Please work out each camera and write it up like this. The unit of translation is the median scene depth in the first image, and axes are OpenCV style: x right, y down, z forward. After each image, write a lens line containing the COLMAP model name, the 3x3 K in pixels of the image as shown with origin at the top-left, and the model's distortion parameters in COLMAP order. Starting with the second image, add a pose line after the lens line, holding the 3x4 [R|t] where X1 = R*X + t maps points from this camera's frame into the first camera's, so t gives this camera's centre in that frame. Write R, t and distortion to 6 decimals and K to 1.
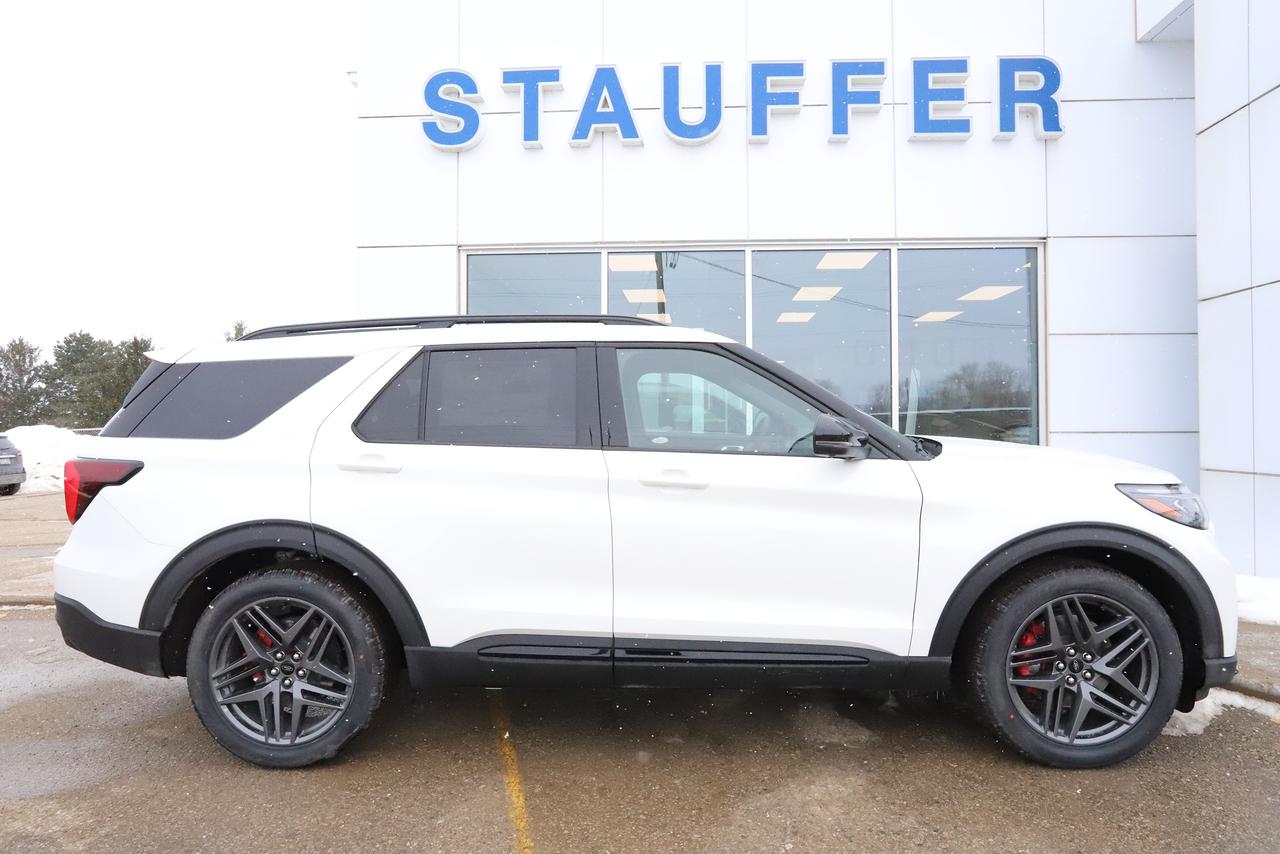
lens RADIAL K [[770.0, 0, 640.0], [0, 770.0, 427.0], [0, 0, 1]] dist [-0.000403, -0.000106]
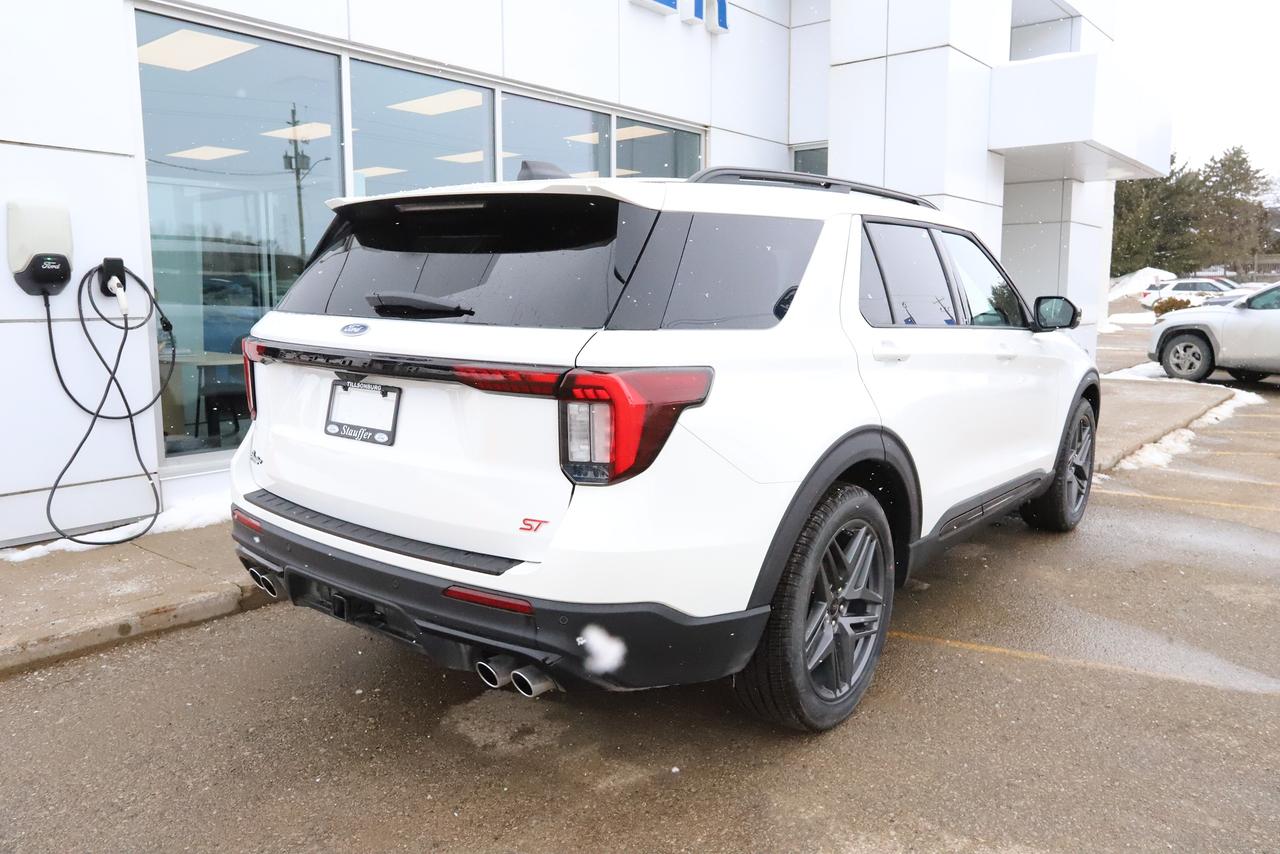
lens RADIAL K [[916.0, 0, 640.0], [0, 916.0, 427.0], [0, 0, 1]] dist [0.004239, 0.001125]
pose [[0.589457, -0.110992, 0.800139, -1.301096], [-0.004565, 0.990042, 0.140697, -0.012620], [-0.807787, -0.086587, 0.583080, 0.596920]]
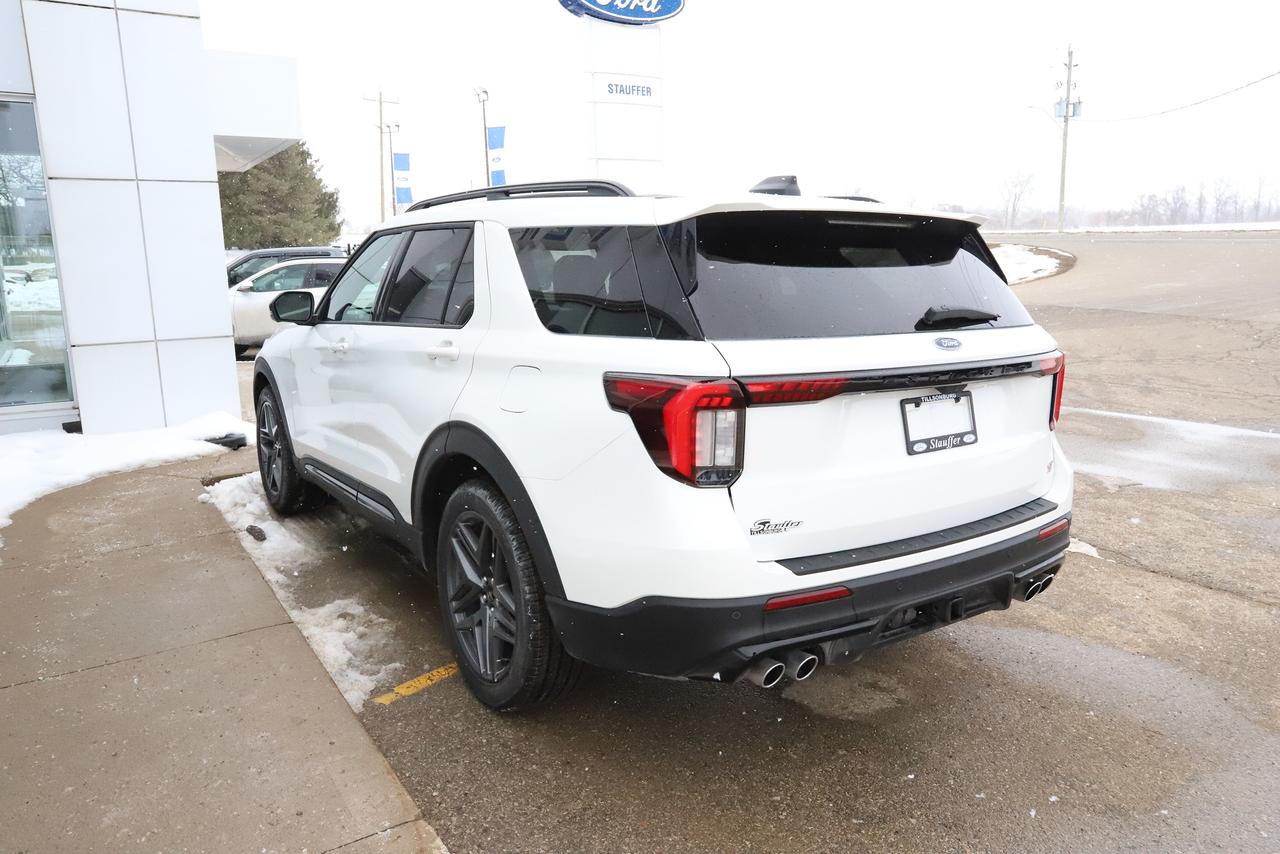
lens RADIAL K [[909.4, 0, 640.0], [0, 909.4, 427.0], [0, 0, 1]] dist [-0.001715, 0.000136]
pose [[-0.591851, -0.120441, 0.796998, -1.303404], [0.030492, 0.984720, 0.171453, -0.043867], [-0.805470, 0.125777, -0.579136, 1.518078]]
